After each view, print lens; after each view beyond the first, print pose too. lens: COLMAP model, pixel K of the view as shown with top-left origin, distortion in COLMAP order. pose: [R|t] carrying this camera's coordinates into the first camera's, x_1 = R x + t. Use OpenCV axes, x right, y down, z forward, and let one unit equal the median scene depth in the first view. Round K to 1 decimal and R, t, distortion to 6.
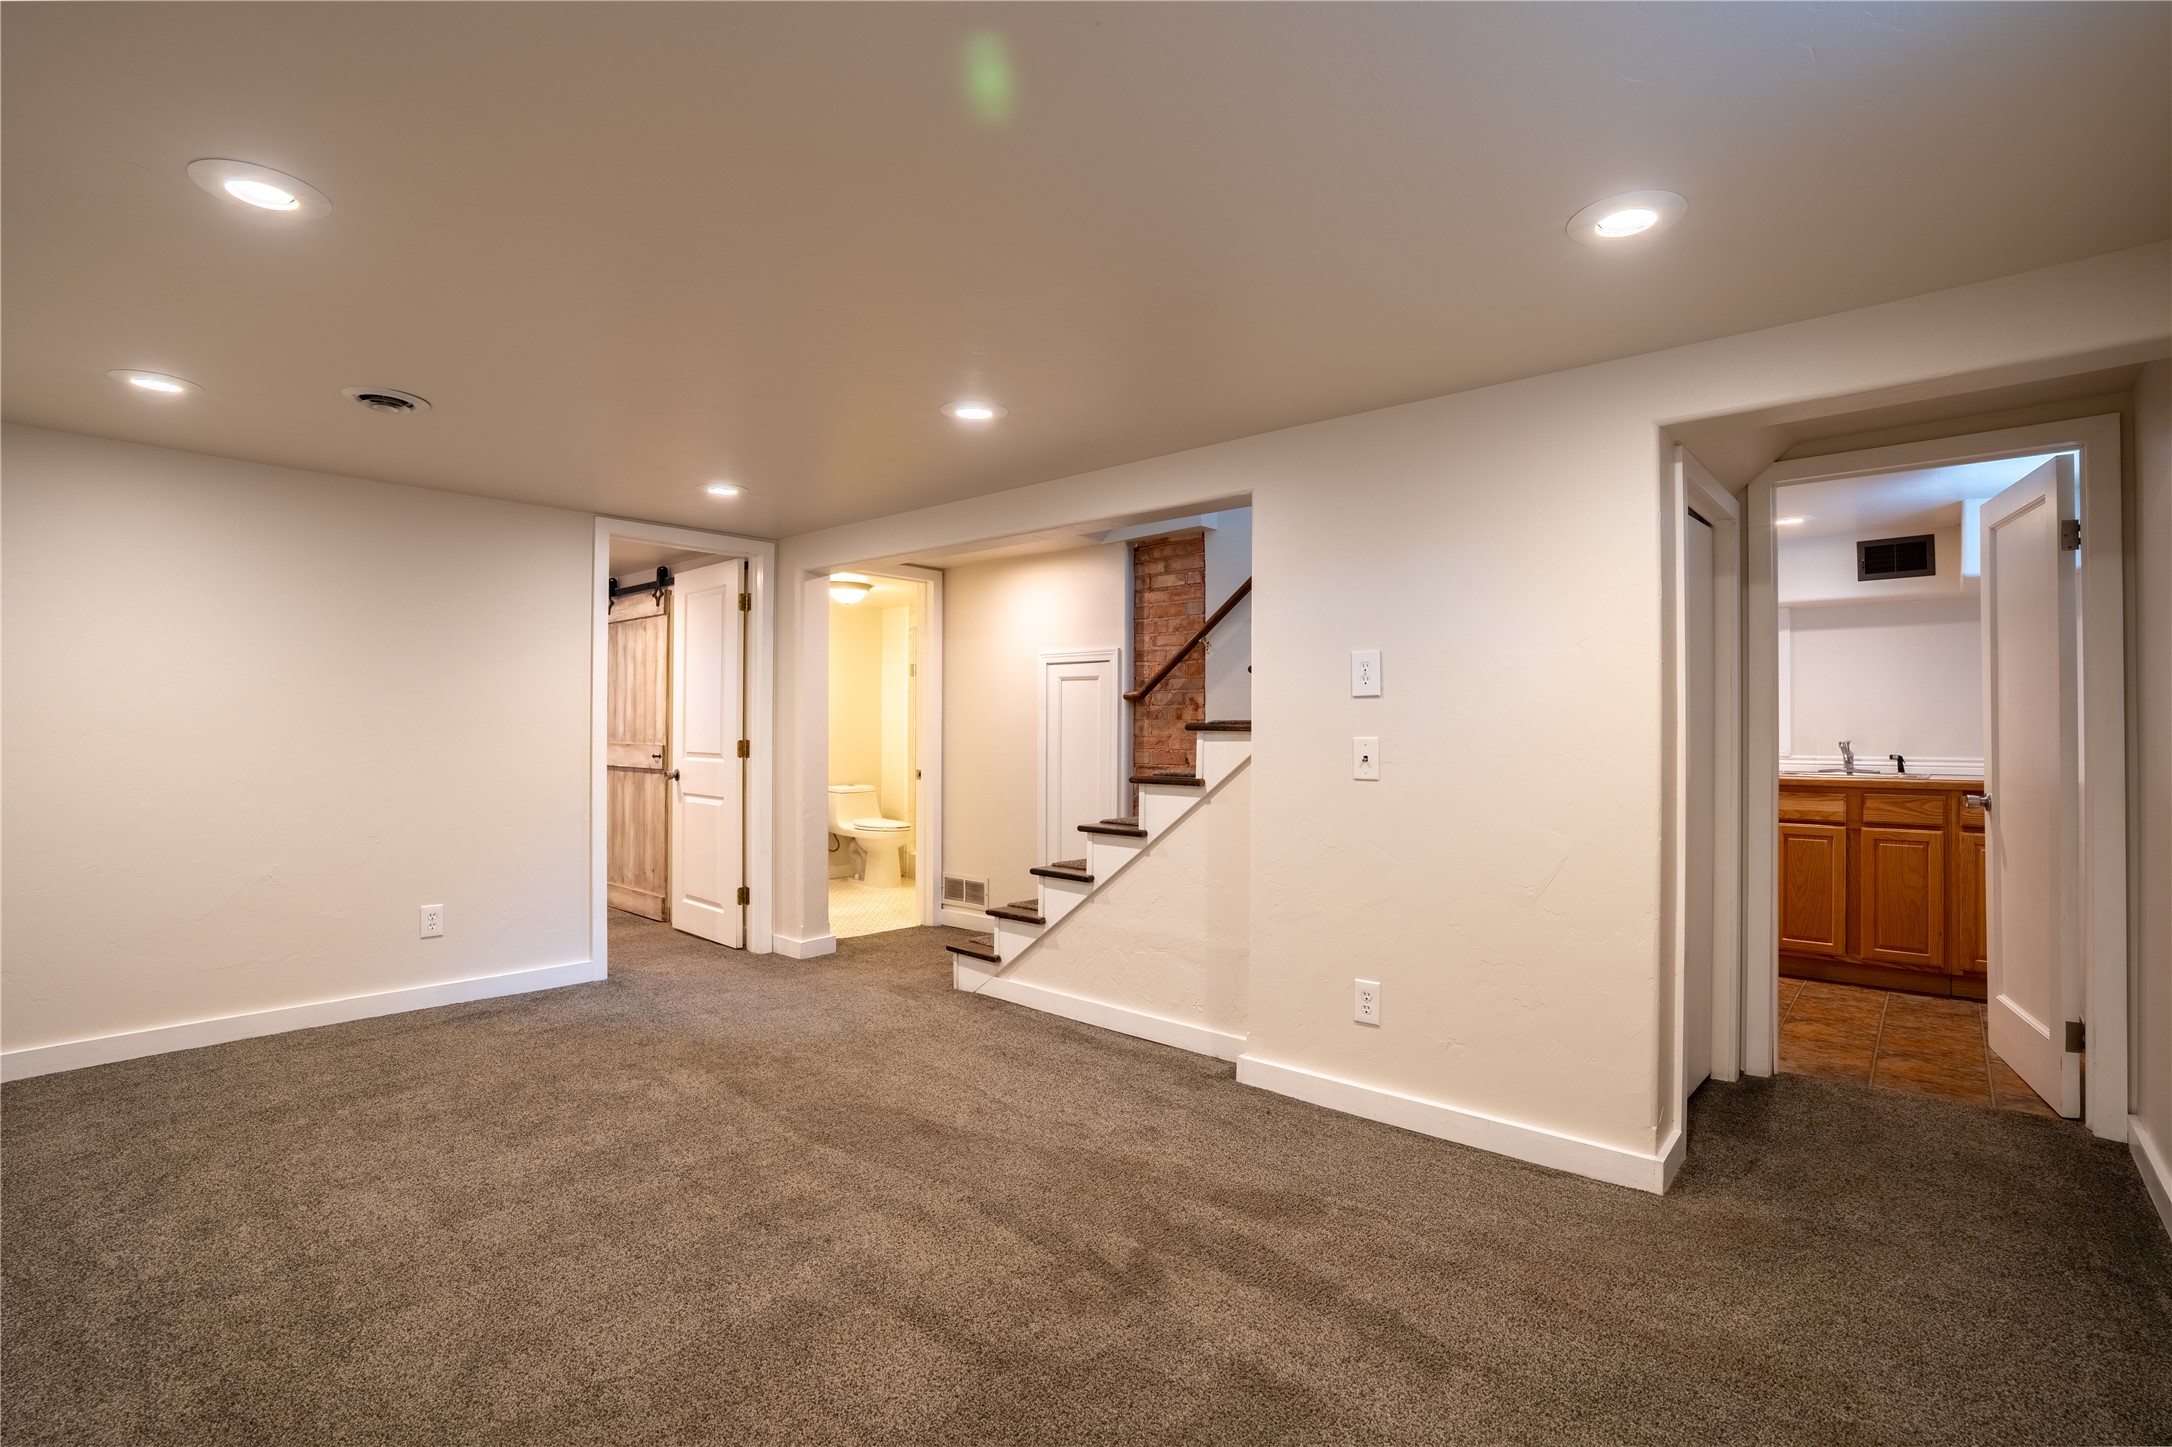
lens RADIAL K [[1016.1, 0, 1086.0], [0, 1016.1, 723.5], [0, 0, 1]] dist [-0.068467, 0.027522]
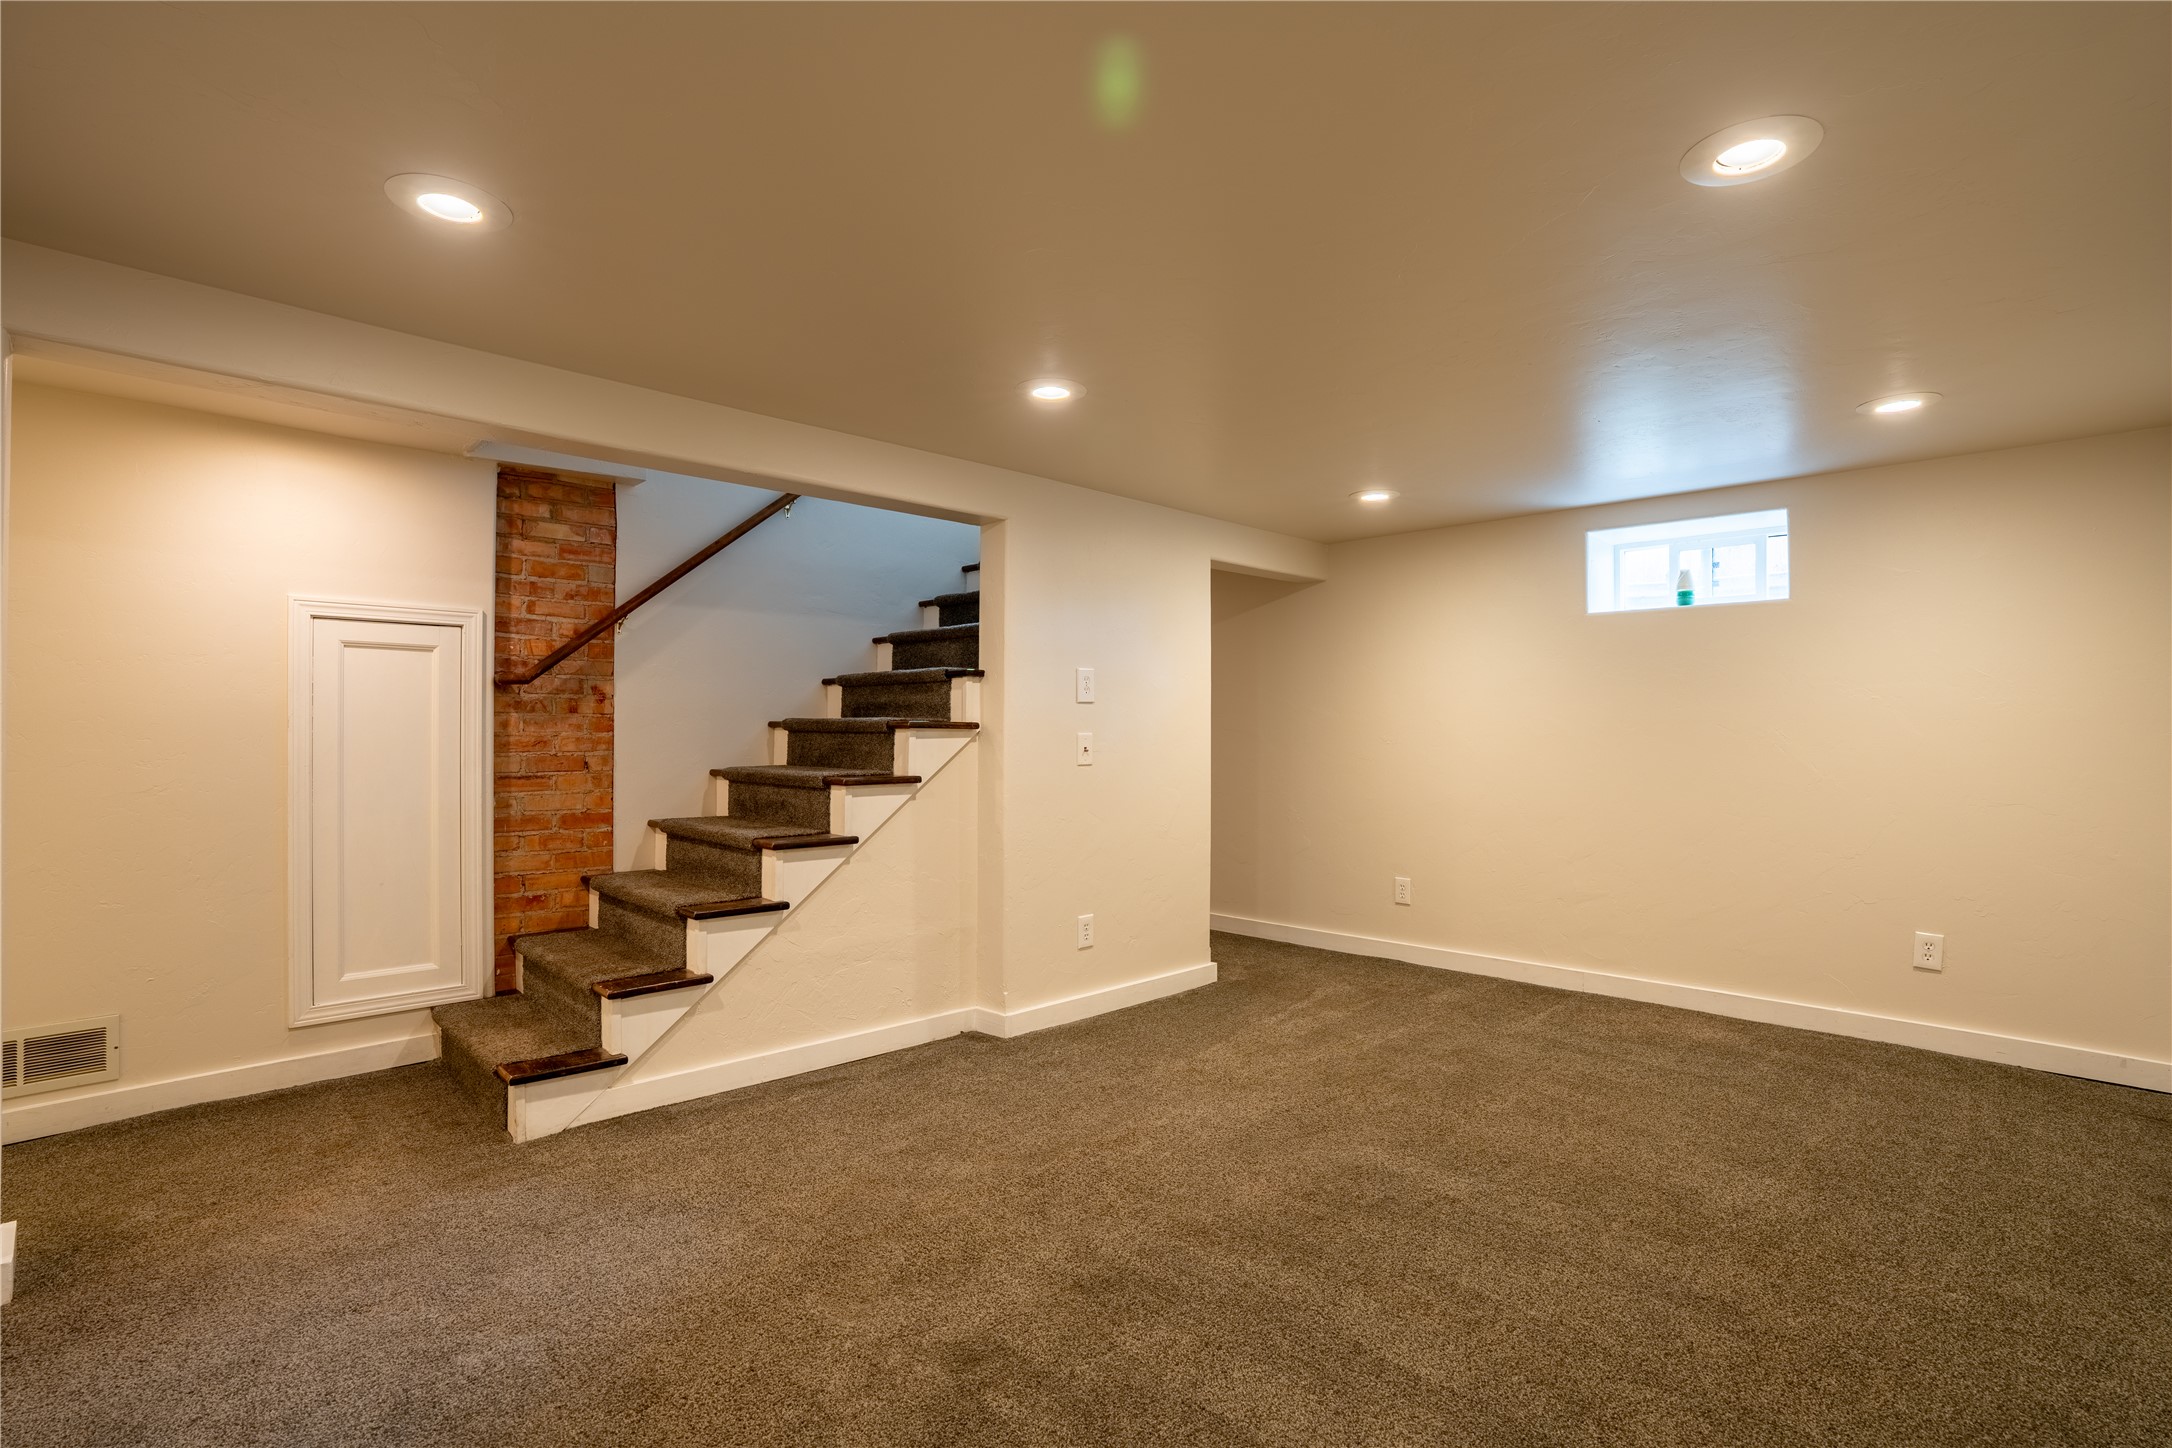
lens RADIAL K [[1016.1, 0, 1086.0], [0, 1016.1, 724.0], [0, 0, 1]] dist [-0.068467, 0.027522]
pose [[0.071251, -0.001540, 0.997457, -0.642786], [-0.009592, 0.999952, 0.002229, -0.000874], [-0.997412, -0.009726, 0.071232, 0.548846]]
